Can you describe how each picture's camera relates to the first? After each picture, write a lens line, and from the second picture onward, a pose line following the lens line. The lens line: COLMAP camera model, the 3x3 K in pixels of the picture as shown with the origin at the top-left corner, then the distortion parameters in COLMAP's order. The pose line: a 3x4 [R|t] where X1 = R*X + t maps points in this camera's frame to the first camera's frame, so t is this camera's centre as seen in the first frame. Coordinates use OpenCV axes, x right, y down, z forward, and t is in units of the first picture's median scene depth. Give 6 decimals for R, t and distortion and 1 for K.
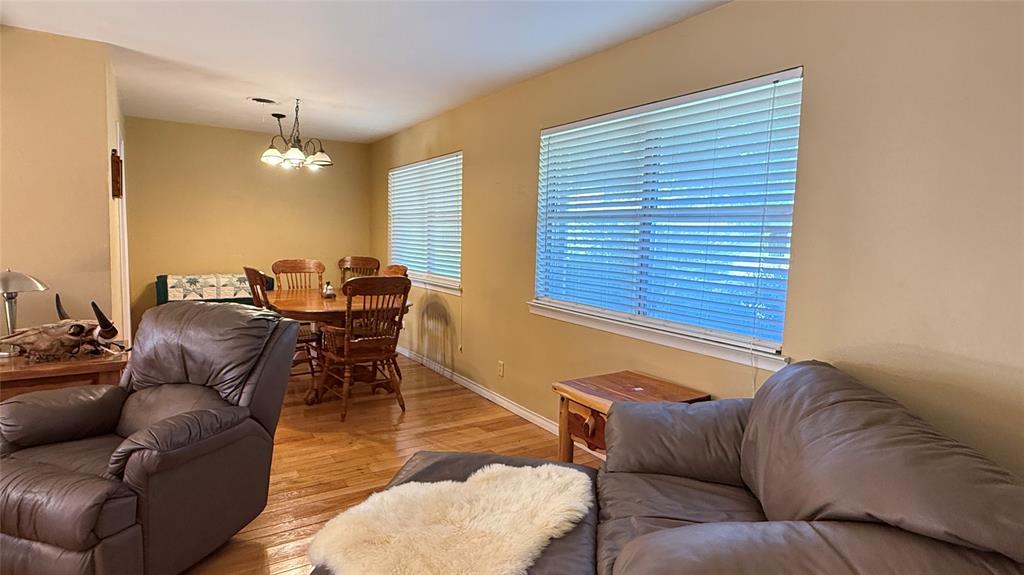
lens RADIAL K [[540.2, 0, 512.3], [0, 540.2, 288.3], [0, 0, 1]] dist [0.002845, 0.001522]
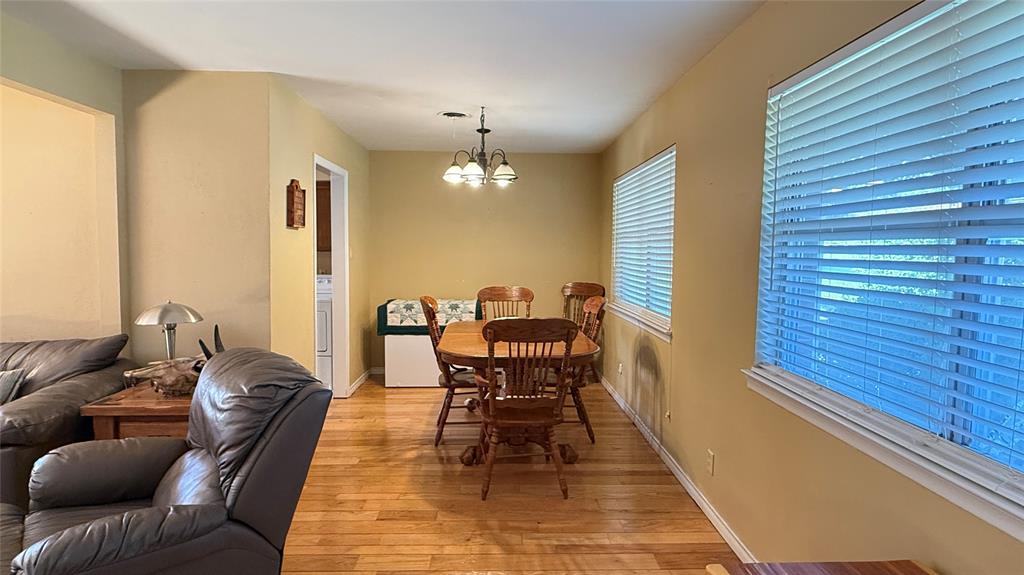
lens RADIAL K [[540.2, 0, 512.3], [0, 540.2, 288.3], [0, 0, 1]] dist [0.002845, 0.001522]
pose [[0.854232, 0.020824, -0.519474, 0.118227], [-0.037618, 0.999054, -0.021810, -0.042956], [0.518529, 0.038172, 0.854208, 0.319474]]
